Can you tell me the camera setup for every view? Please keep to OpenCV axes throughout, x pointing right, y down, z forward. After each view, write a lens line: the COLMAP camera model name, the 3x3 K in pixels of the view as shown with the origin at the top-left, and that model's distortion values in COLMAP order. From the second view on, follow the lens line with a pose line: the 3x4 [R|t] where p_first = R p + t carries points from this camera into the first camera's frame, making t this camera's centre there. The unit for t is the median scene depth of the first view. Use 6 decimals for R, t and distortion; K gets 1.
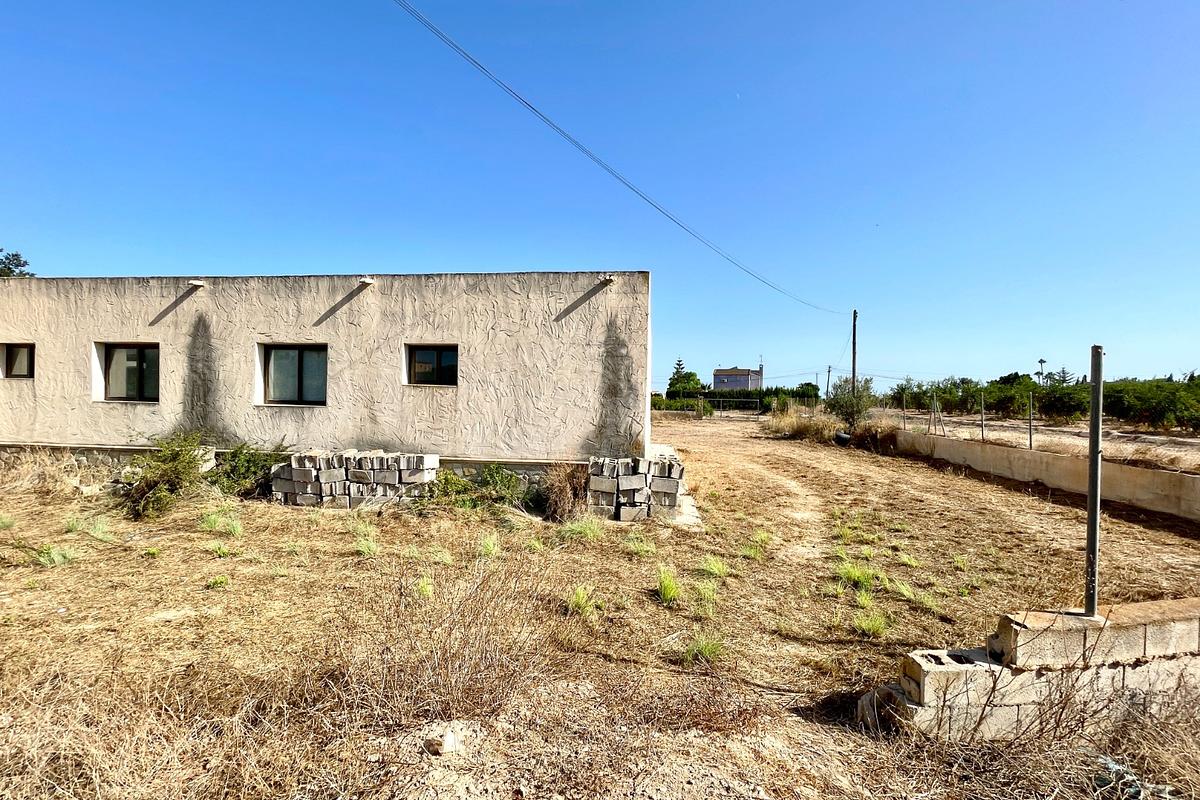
lens RADIAL K [[485.3, 0, 594.9], [0, 485.3, 398.5], [0, 0, 1]] dist [0.003364, -0.003170]
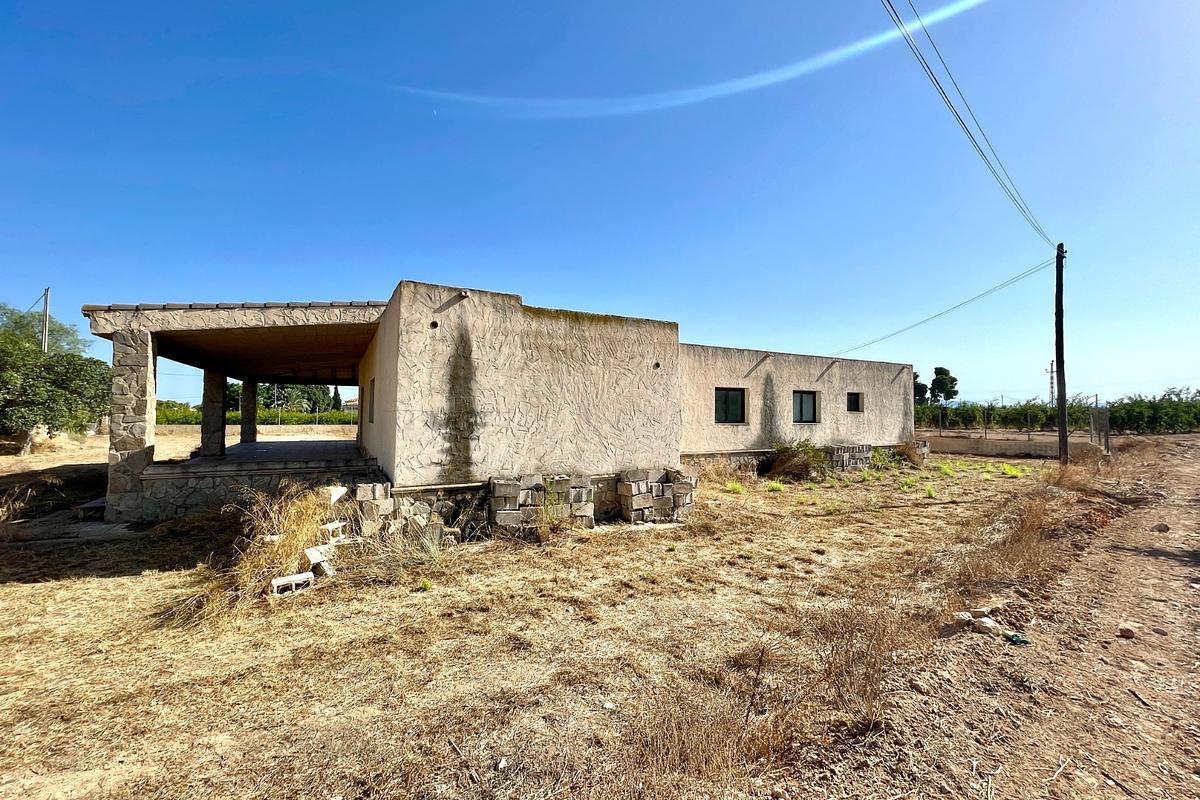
lens RADIAL K [[485.3, 0, 594.9], [0, 485.3, 398.5], [0, 0, 1]] dist [0.003364, -0.003170]
pose [[0.814616, 0.001426, 0.579999, -2.378376], [0.007075, 0.999898, -0.012396, -0.063678], [-0.579957, 0.014201, 0.814523, -0.075727]]
